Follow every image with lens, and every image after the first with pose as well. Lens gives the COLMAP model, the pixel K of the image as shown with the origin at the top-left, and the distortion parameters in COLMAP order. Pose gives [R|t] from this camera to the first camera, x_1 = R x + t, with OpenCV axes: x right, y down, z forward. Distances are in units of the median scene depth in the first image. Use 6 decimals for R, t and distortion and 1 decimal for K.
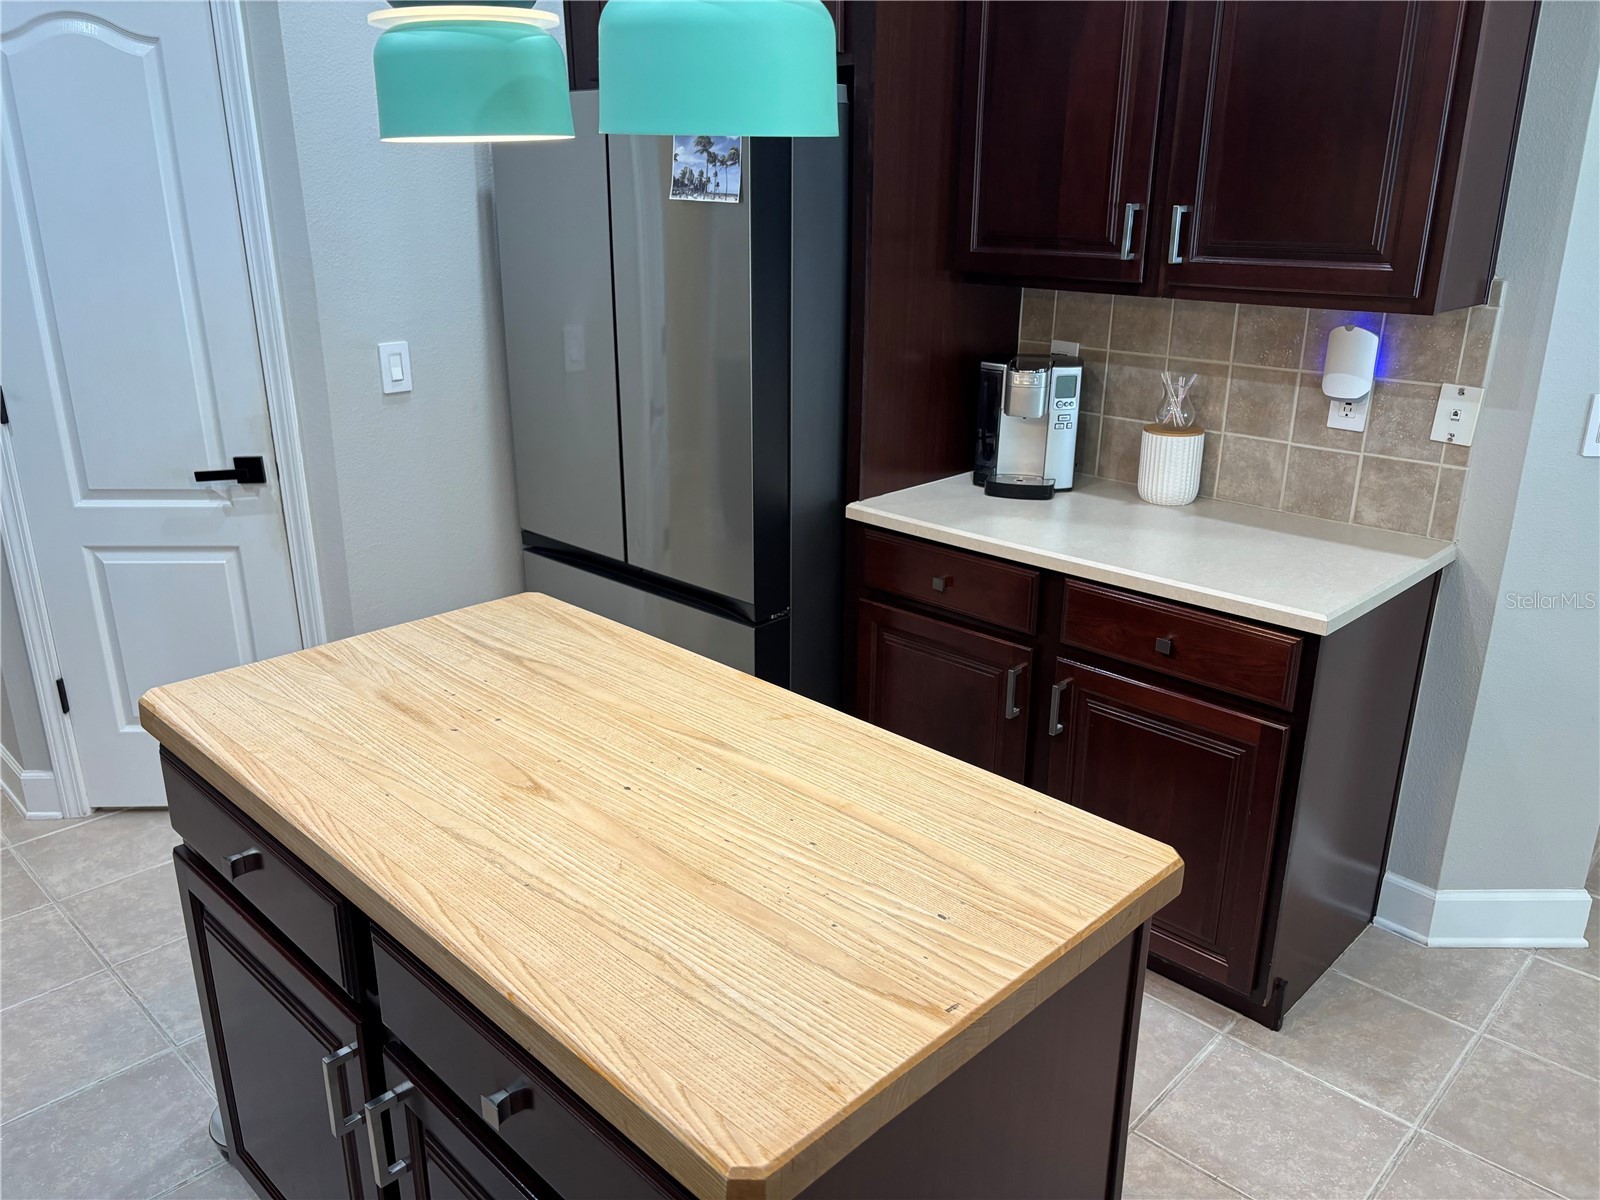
lens RADIAL K [[1224.3, 0, 807.0], [0, 1224.3, 594.5], [0, 0, 1]] dist [0.013612, 0.004330]
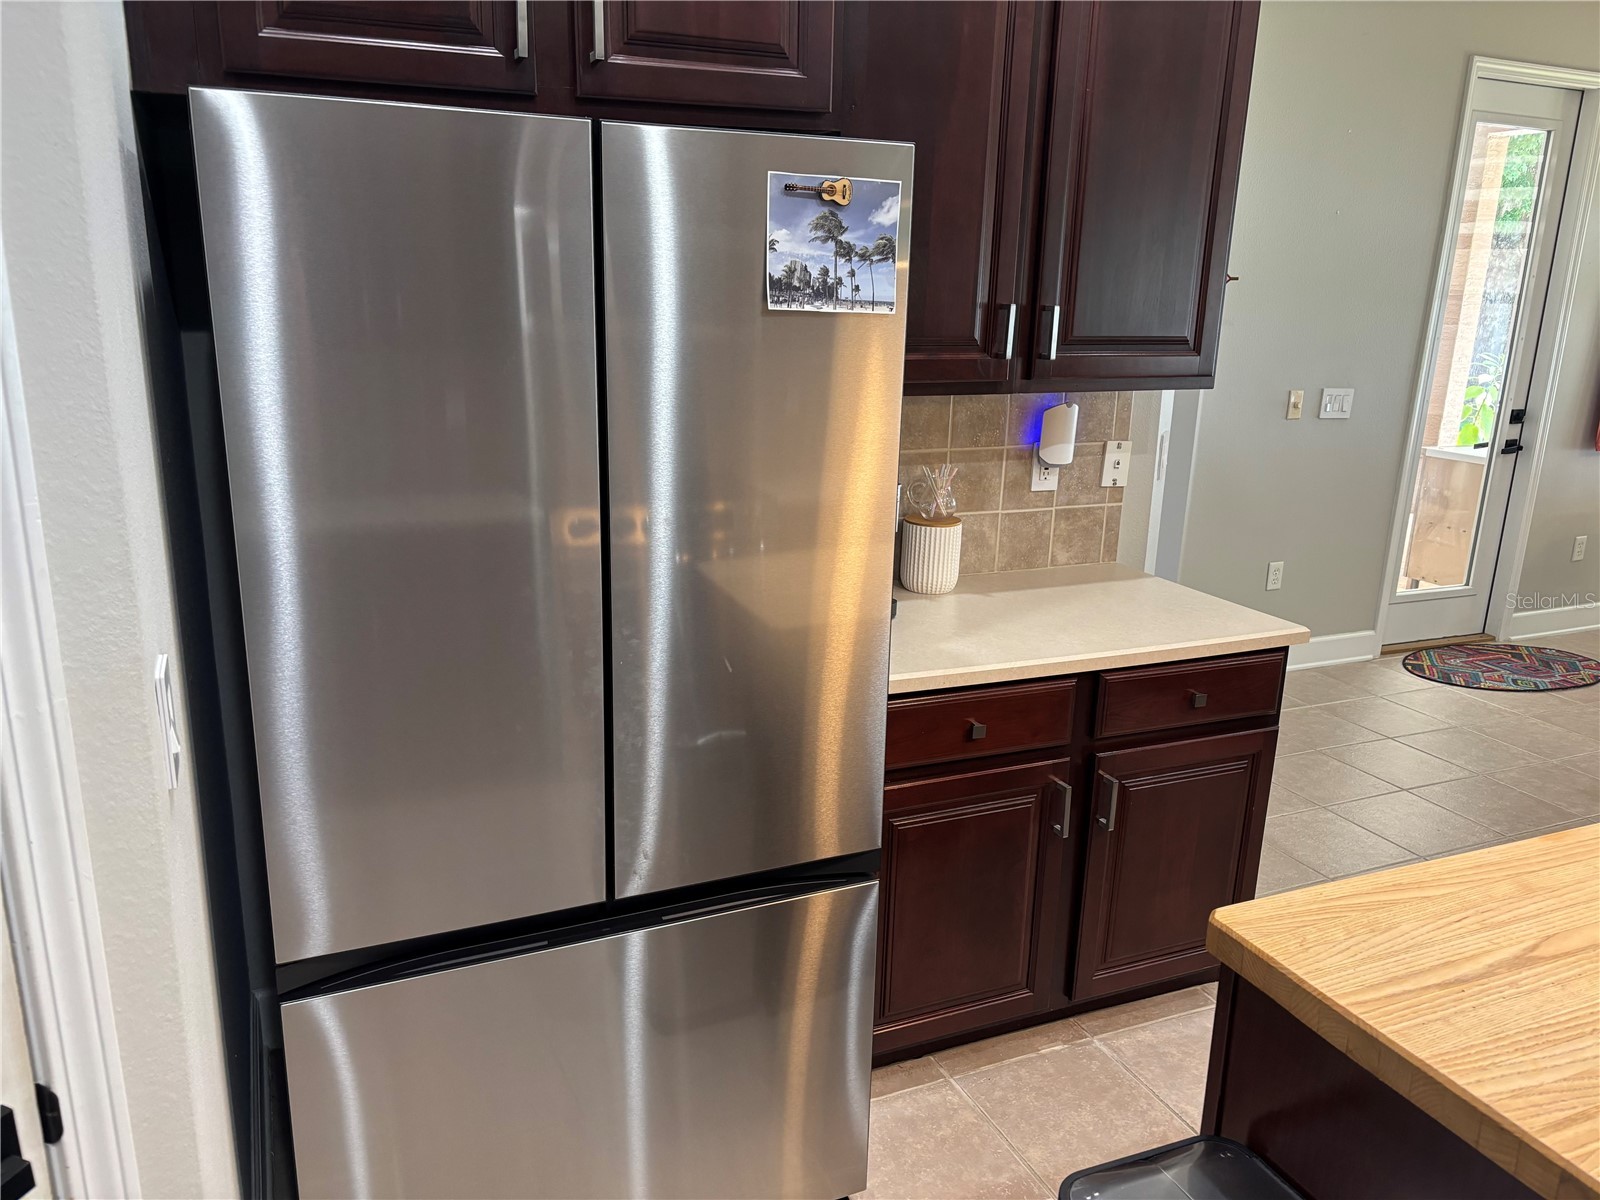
lens RADIAL K [[1203.8, 0, 780.5], [0, 1203.8, 605.4], [0, 0, 1]] dist [0.046691, -0.049485]
pose [[0.379410, -0.241772, 0.893081, -0.731505], [0.273335, 0.951461, 0.141455, -0.269478], [-0.883932, 0.190441, 0.427079, 0.773420]]
